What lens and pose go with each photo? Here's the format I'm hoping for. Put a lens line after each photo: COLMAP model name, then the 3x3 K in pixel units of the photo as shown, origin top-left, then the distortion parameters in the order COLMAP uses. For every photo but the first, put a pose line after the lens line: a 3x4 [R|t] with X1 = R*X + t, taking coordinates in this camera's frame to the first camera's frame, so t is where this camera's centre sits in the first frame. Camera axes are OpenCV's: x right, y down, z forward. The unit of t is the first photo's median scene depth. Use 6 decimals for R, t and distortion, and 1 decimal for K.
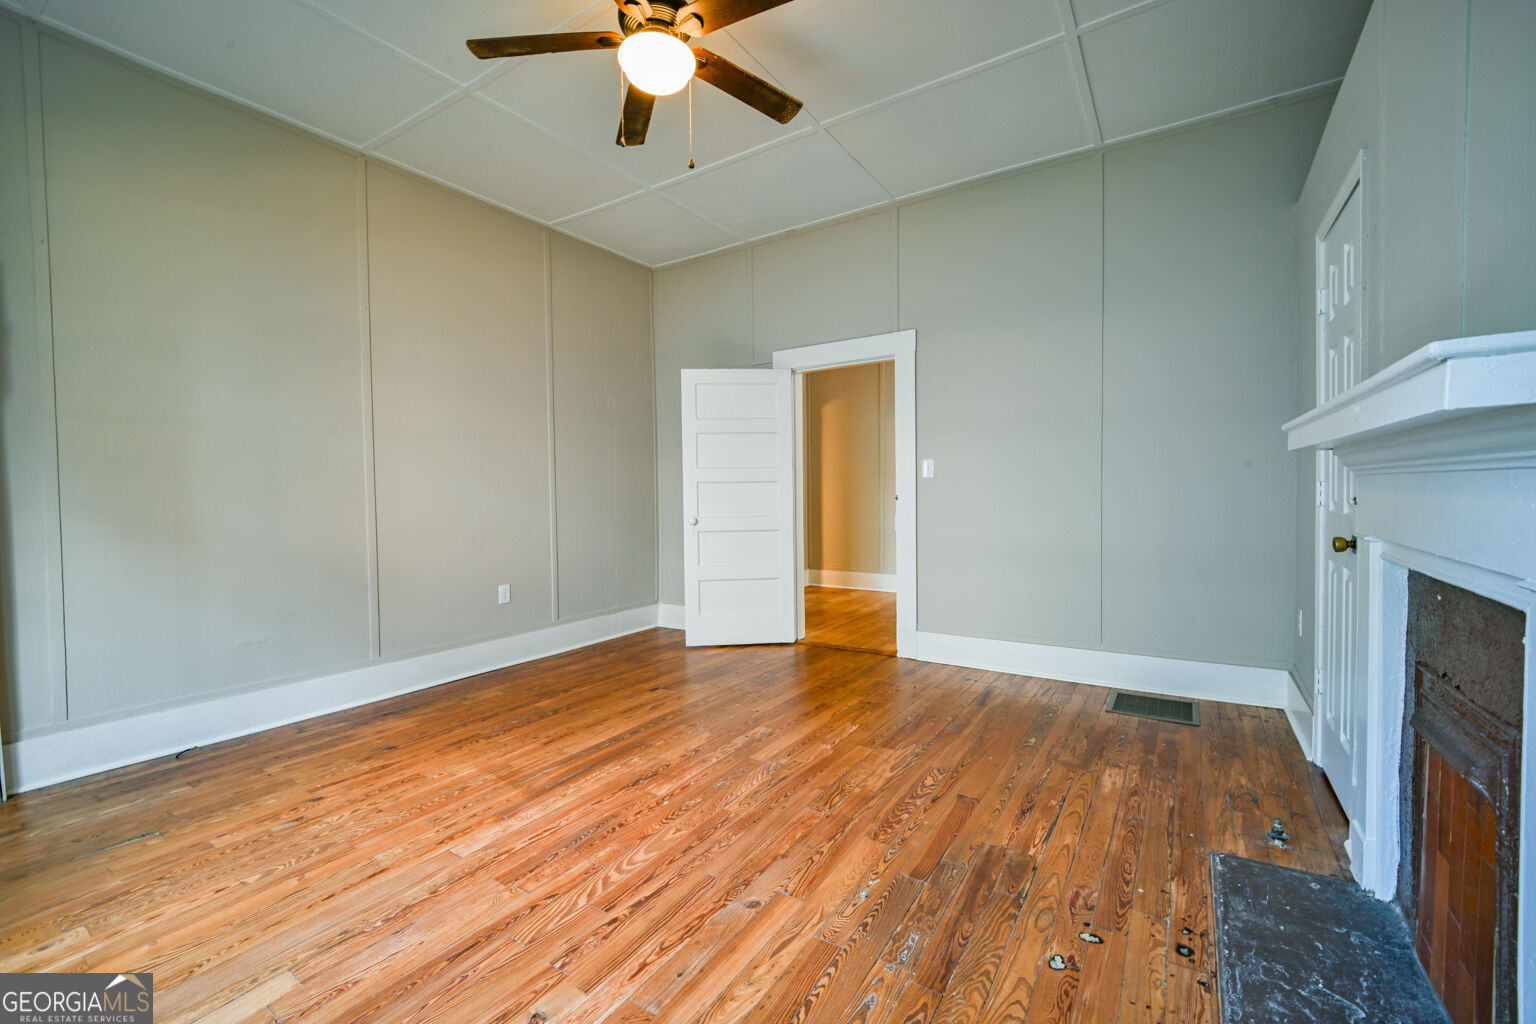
lens RADIAL K [[633.1, 0, 771.0], [0, 633.1, 509.7], [0, 0, 1]] dist [0.011094, -0.015243]
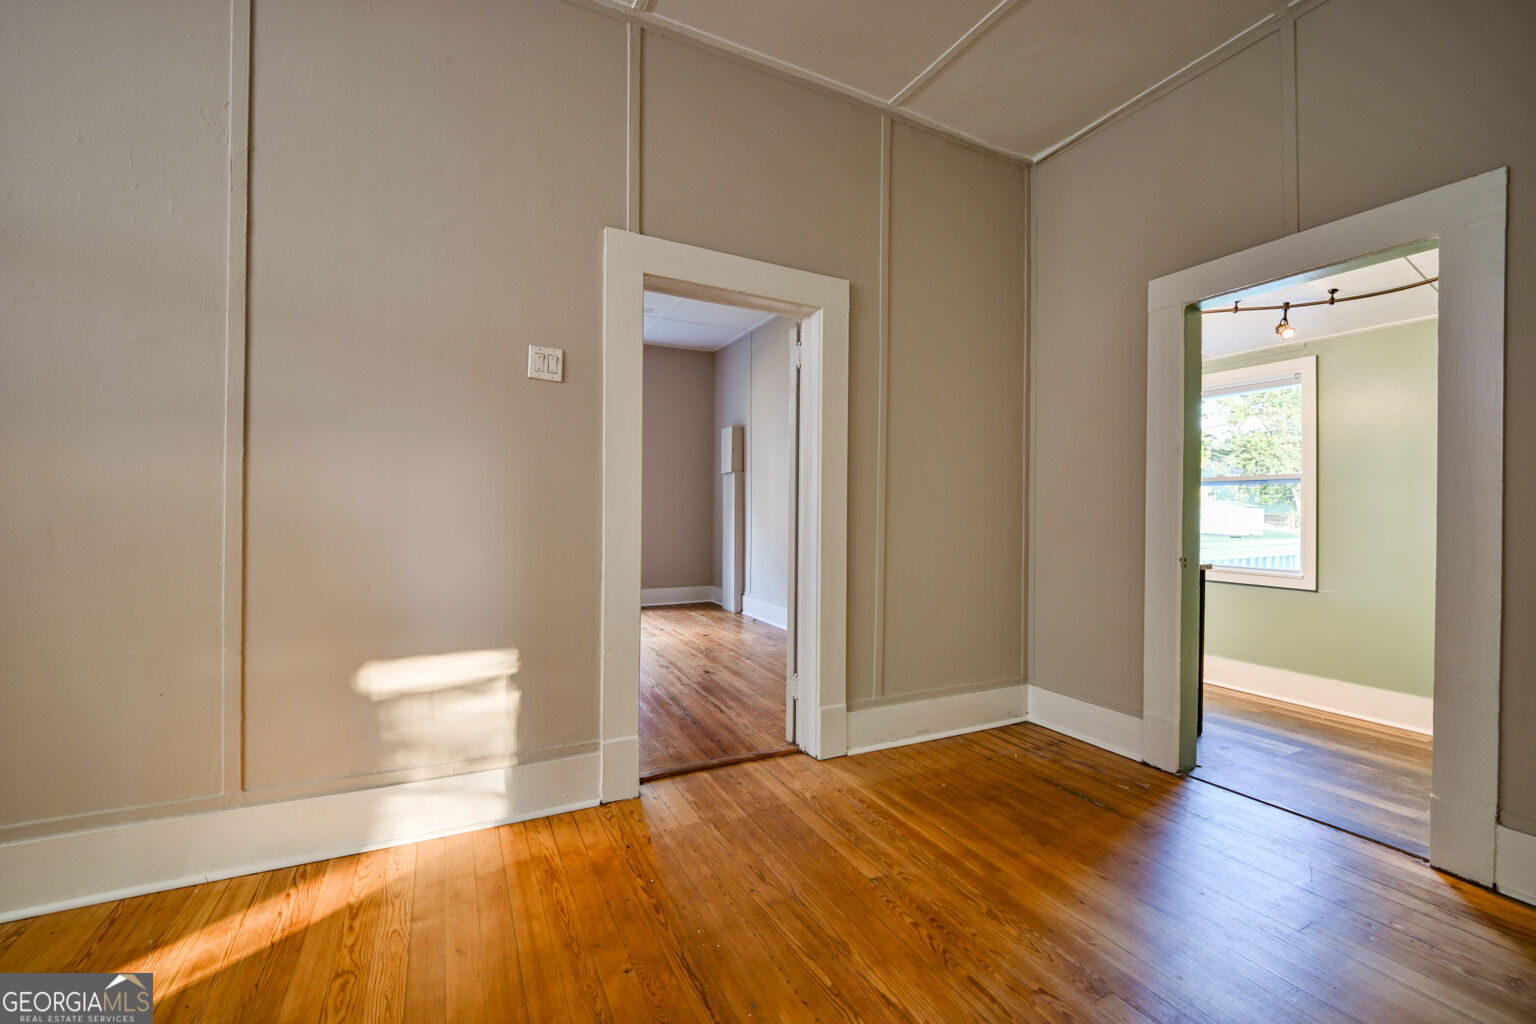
lens RADIAL K [[633.1, 0, 771.0], [0, 633.1, 509.7], [0, 0, 1]] dist [0.011094, -0.015243]
pose [[-0.497891, 0.008696, -0.867196, 1.185107], [-0.031482, 0.999109, 0.028095, -0.091501], [0.866668, 0.041289, -0.497174, 2.520756]]
